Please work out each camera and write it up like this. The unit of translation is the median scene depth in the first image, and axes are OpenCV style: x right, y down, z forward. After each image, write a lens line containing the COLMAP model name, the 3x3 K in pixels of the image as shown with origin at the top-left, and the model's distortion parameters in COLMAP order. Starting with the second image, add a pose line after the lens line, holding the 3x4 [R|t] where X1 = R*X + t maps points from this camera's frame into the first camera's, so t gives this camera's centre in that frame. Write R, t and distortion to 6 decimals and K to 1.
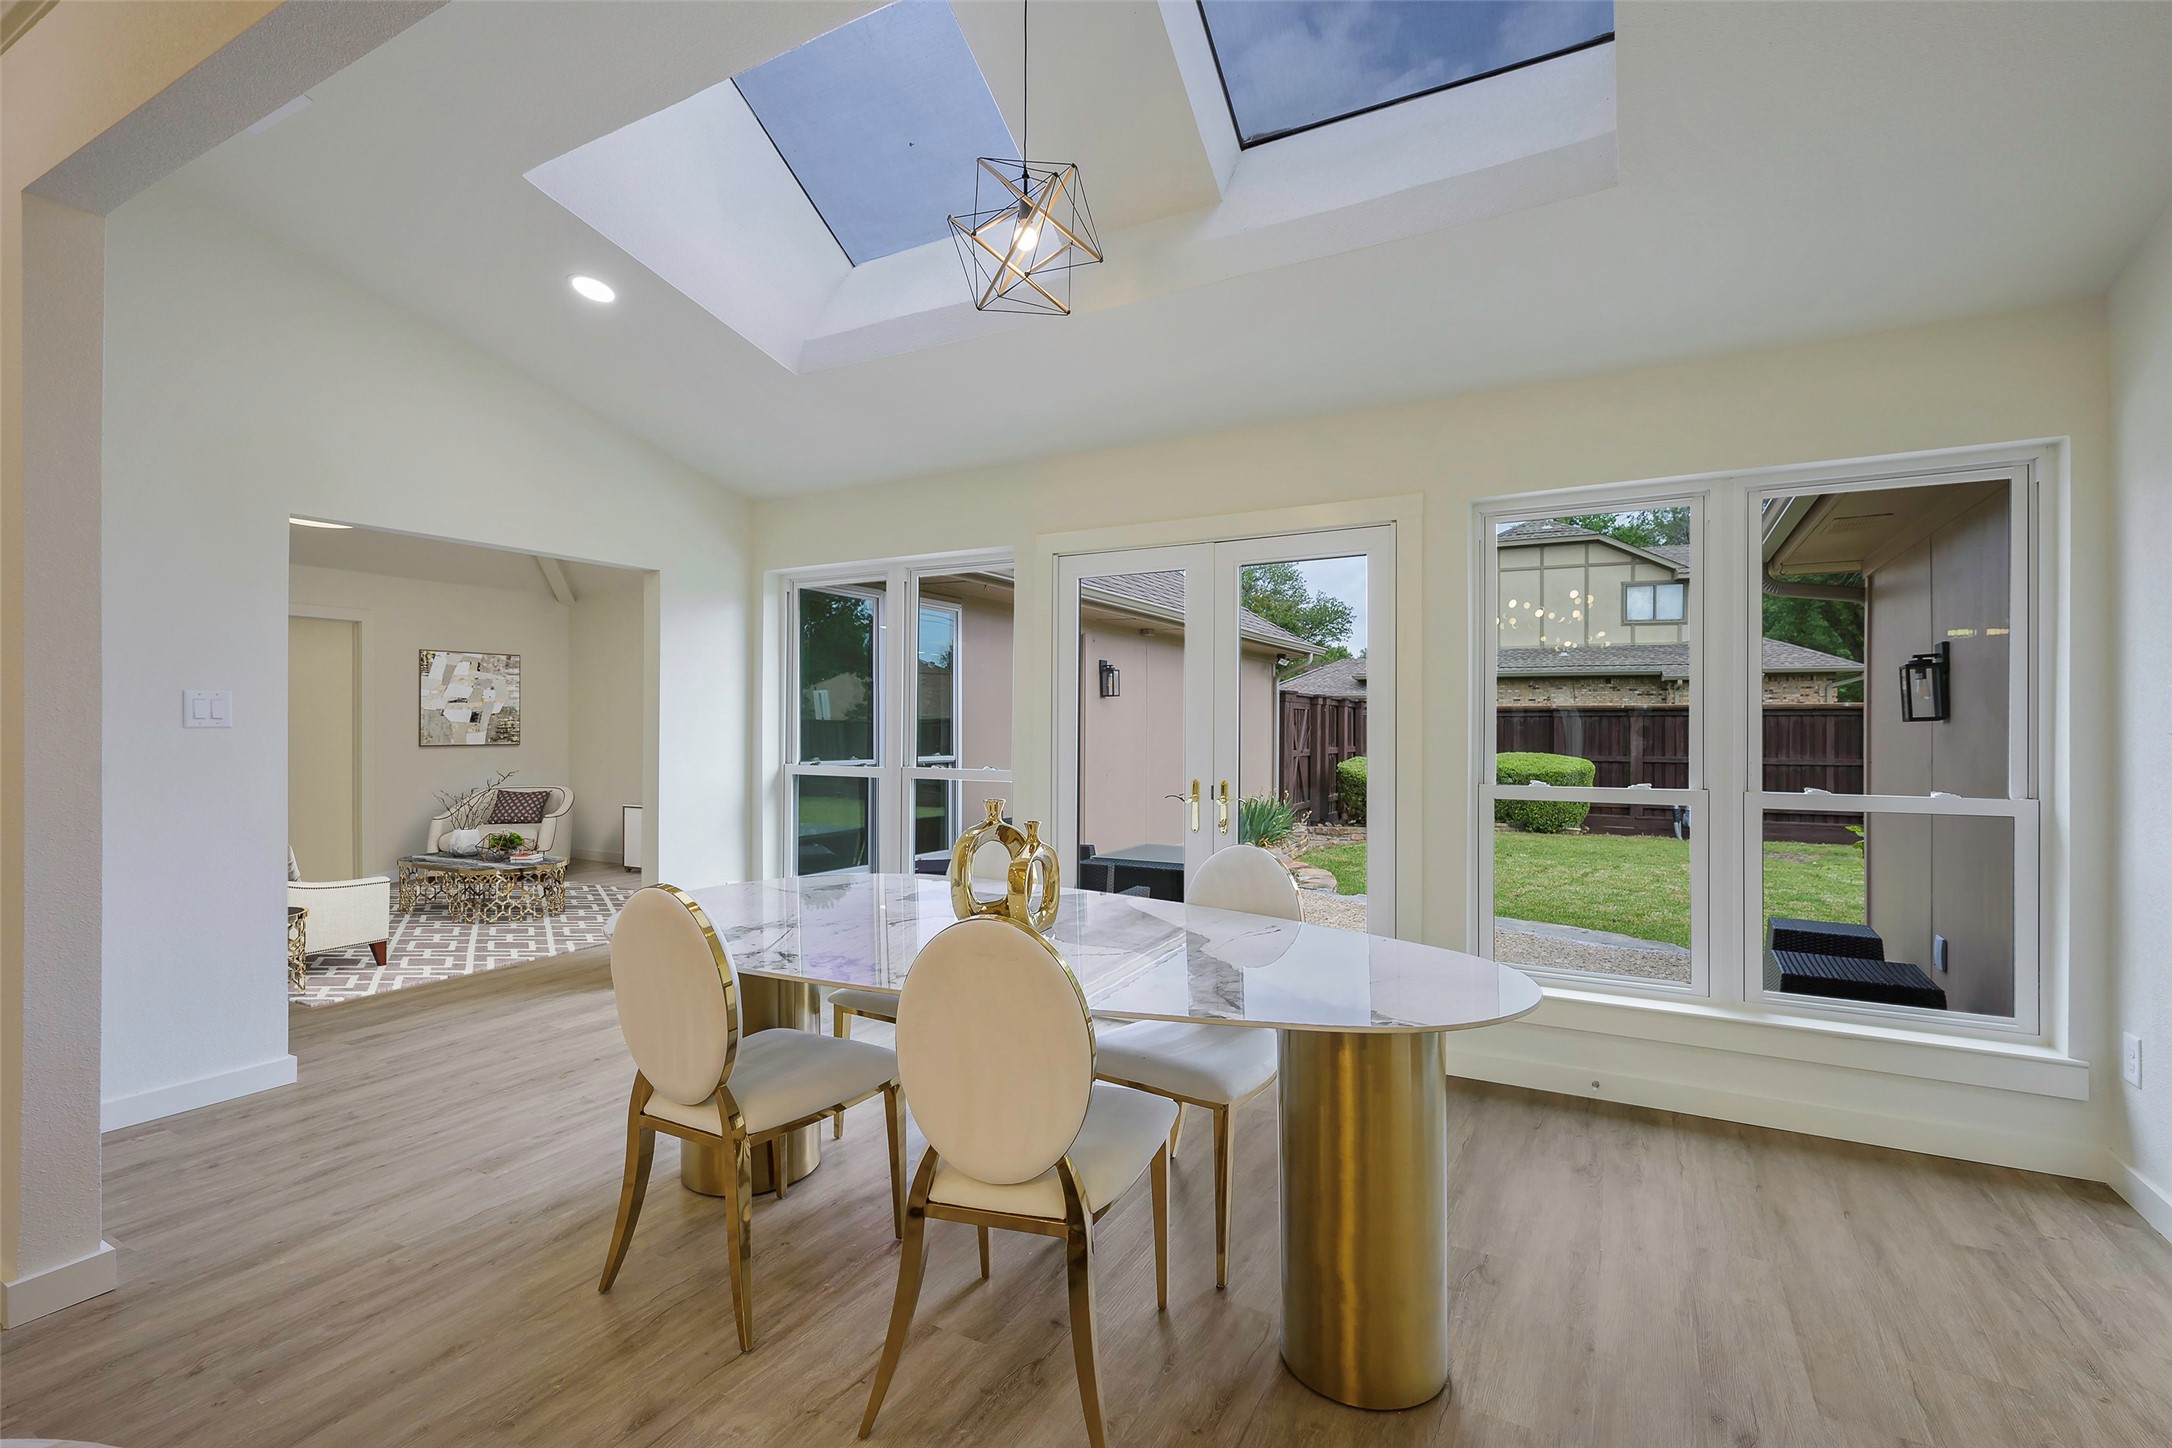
lens RADIAL K [[981.1, 0, 1098.6], [0, 981.1, 725.4], [0, 0, 1]] dist [0.000257, 0.000181]
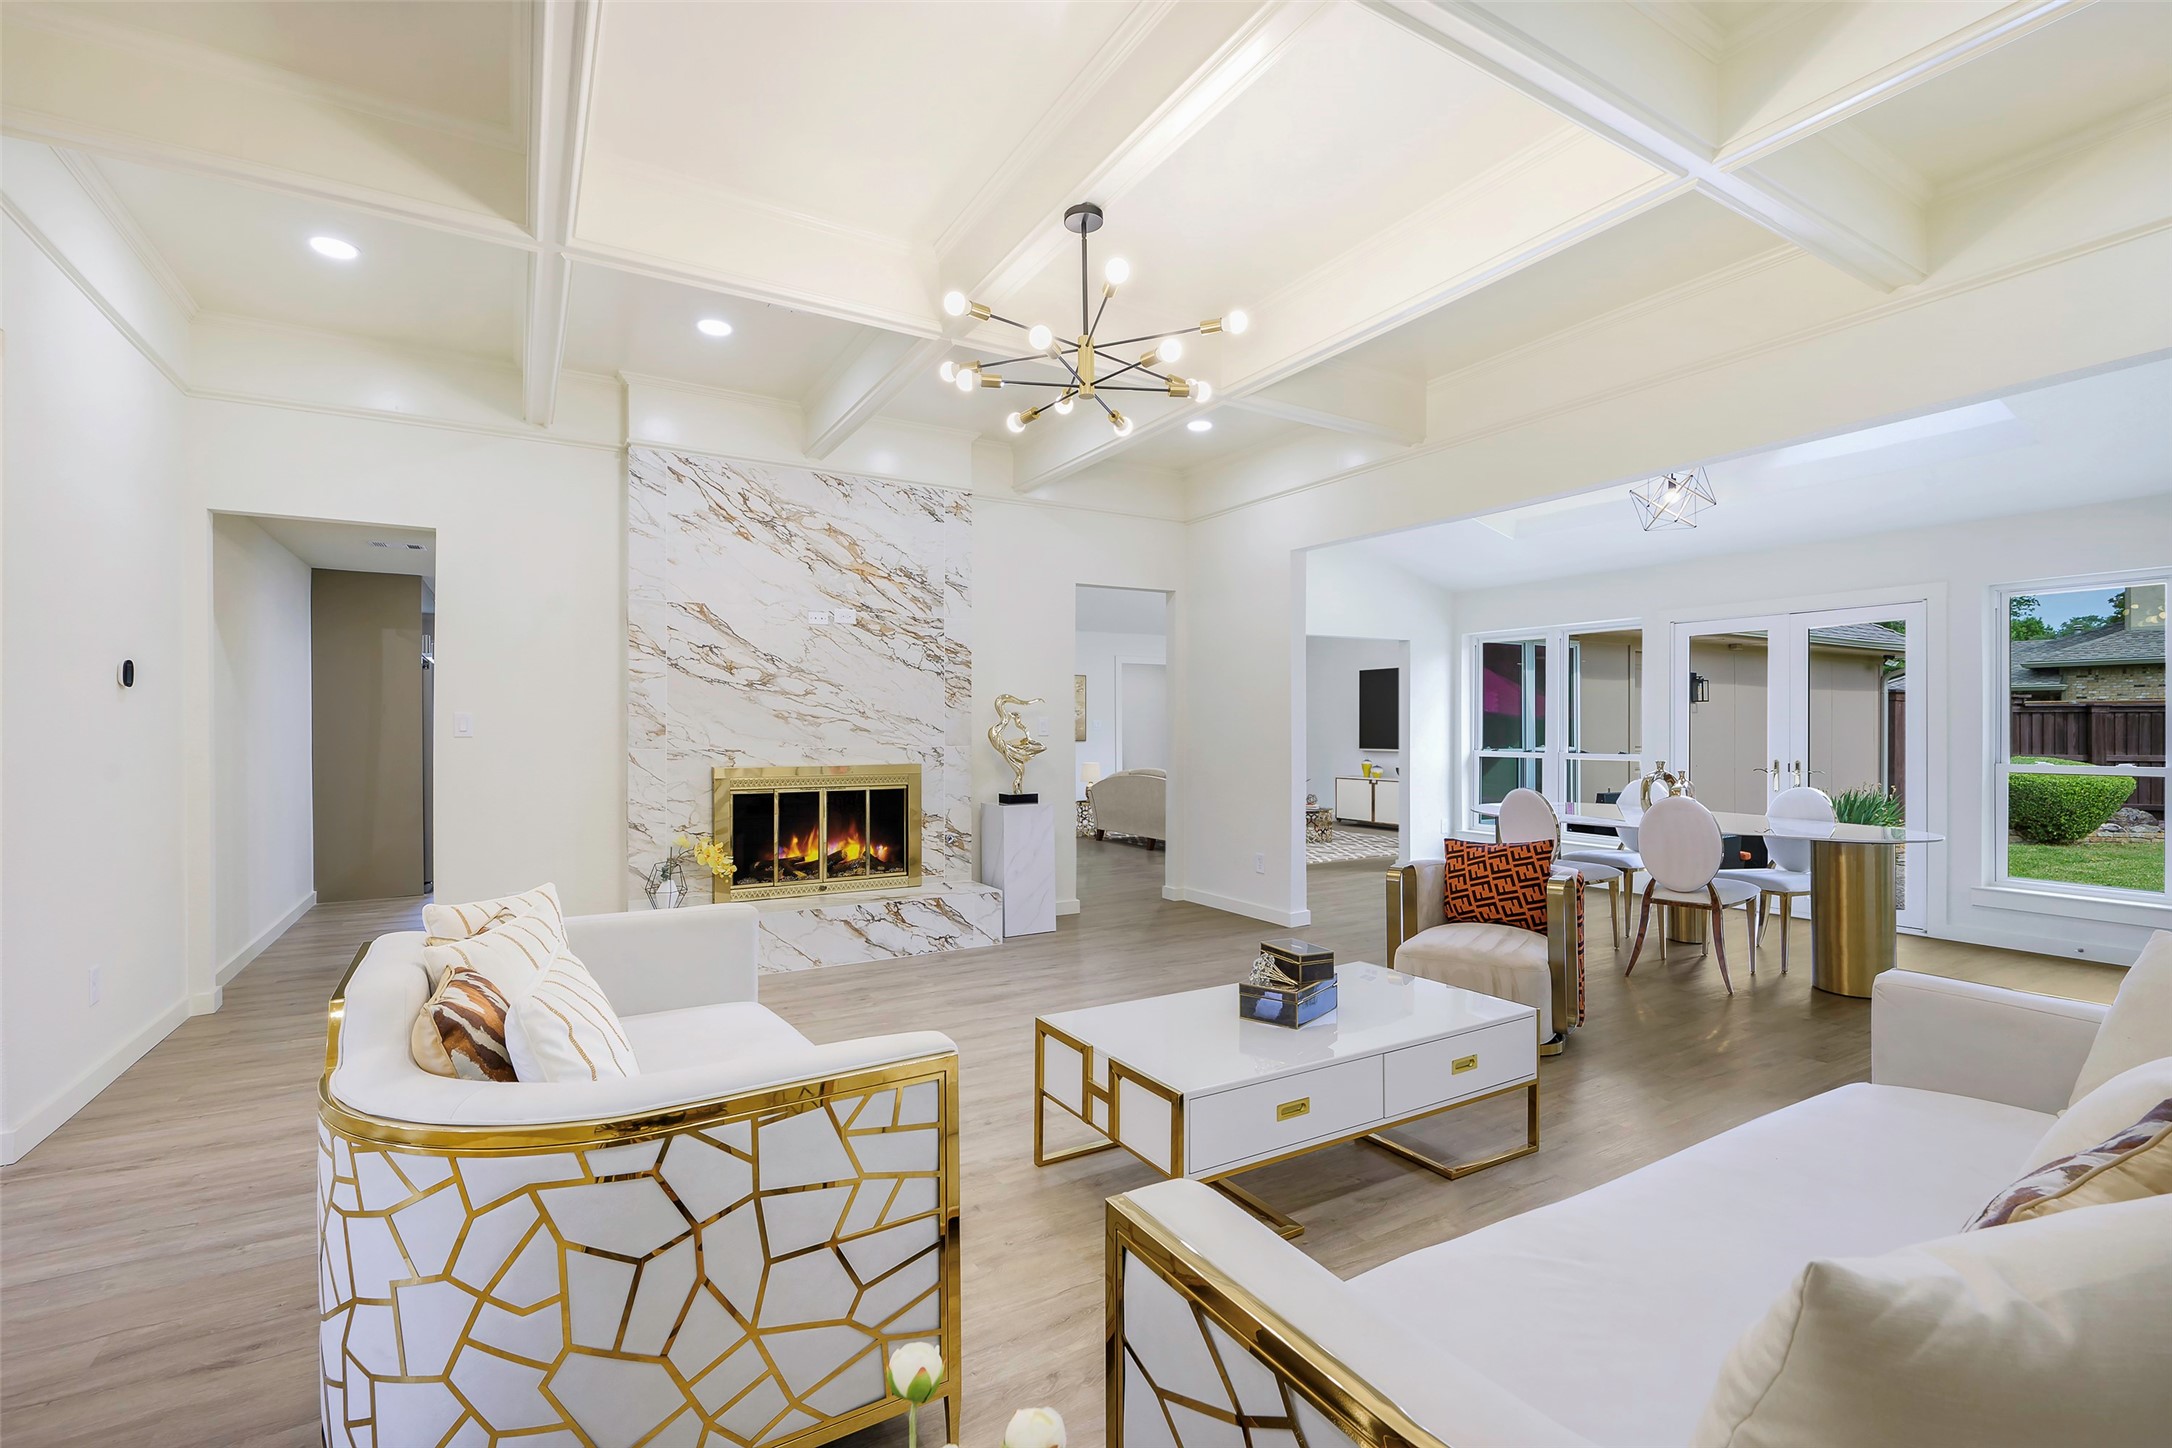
lens RADIAL K [[981.1, 0, 1079.1], [0, 981.1, 712.8], [0, 0, 1]] dist [0.000257, 0.000181]
pose [[0.859668, -0.008865, -0.510777, -0.049282], [0.003720, 0.999932, -0.011093, -0.007712], [0.510840, 0.007637, 0.859642, -0.759411]]
